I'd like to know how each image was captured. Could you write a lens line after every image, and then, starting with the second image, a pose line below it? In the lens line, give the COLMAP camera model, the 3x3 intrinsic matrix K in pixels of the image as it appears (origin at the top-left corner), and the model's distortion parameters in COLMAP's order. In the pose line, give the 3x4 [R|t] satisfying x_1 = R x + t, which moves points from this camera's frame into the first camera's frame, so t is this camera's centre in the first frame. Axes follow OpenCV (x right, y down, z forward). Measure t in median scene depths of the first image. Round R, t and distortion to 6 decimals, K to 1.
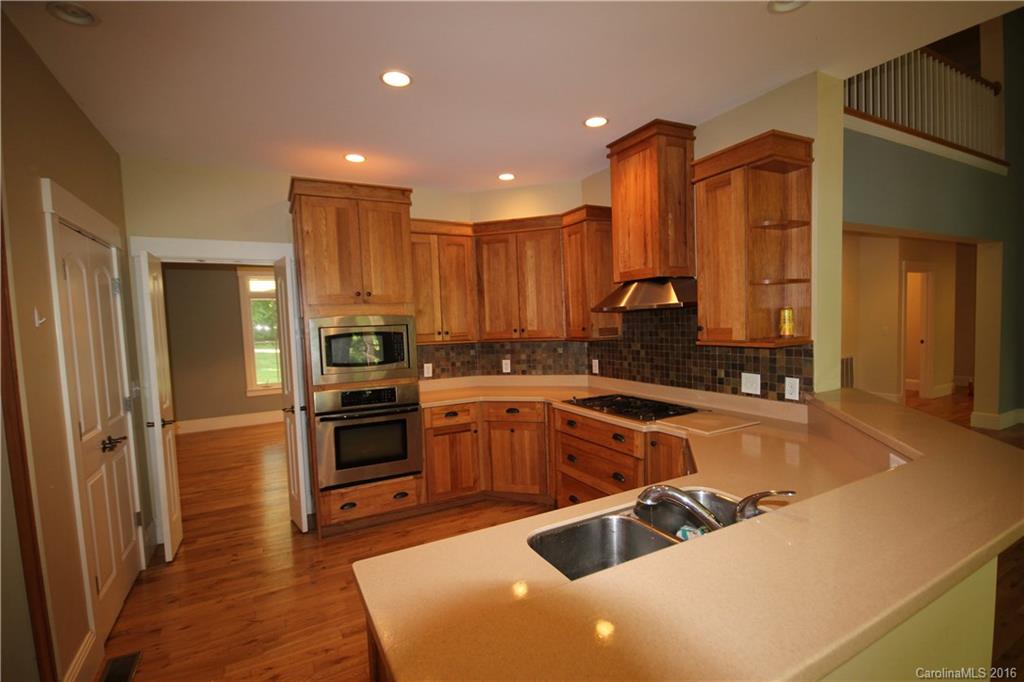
lens RADIAL K [[469.9, 0, 528.2], [0, 469.9, 348.3], [0, 0, 1]] dist [0.001718, -0.000497]
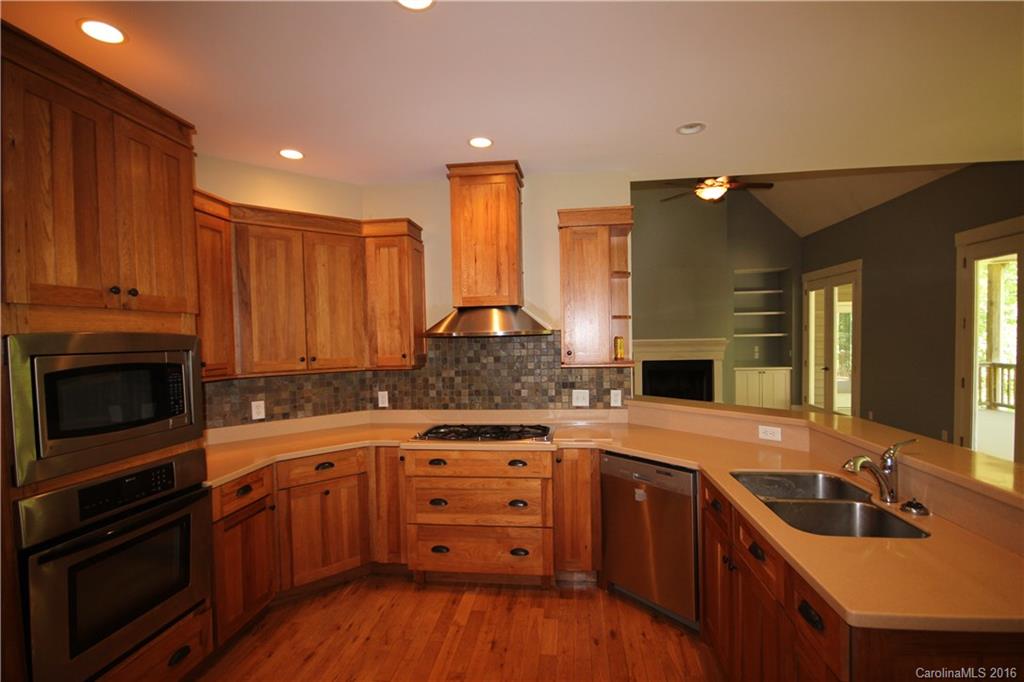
lens RADIAL K [[469.9, 0, 508.4], [0, 469.9, 348.5], [0, 0, 1]] dist [0.001718, -0.000497]
pose [[0.587763, 0.006449, 0.809007, -0.485487], [0.047286, 0.997985, -0.042310, -0.008611], [-0.807650, 0.063123, 0.586274, 0.325759]]
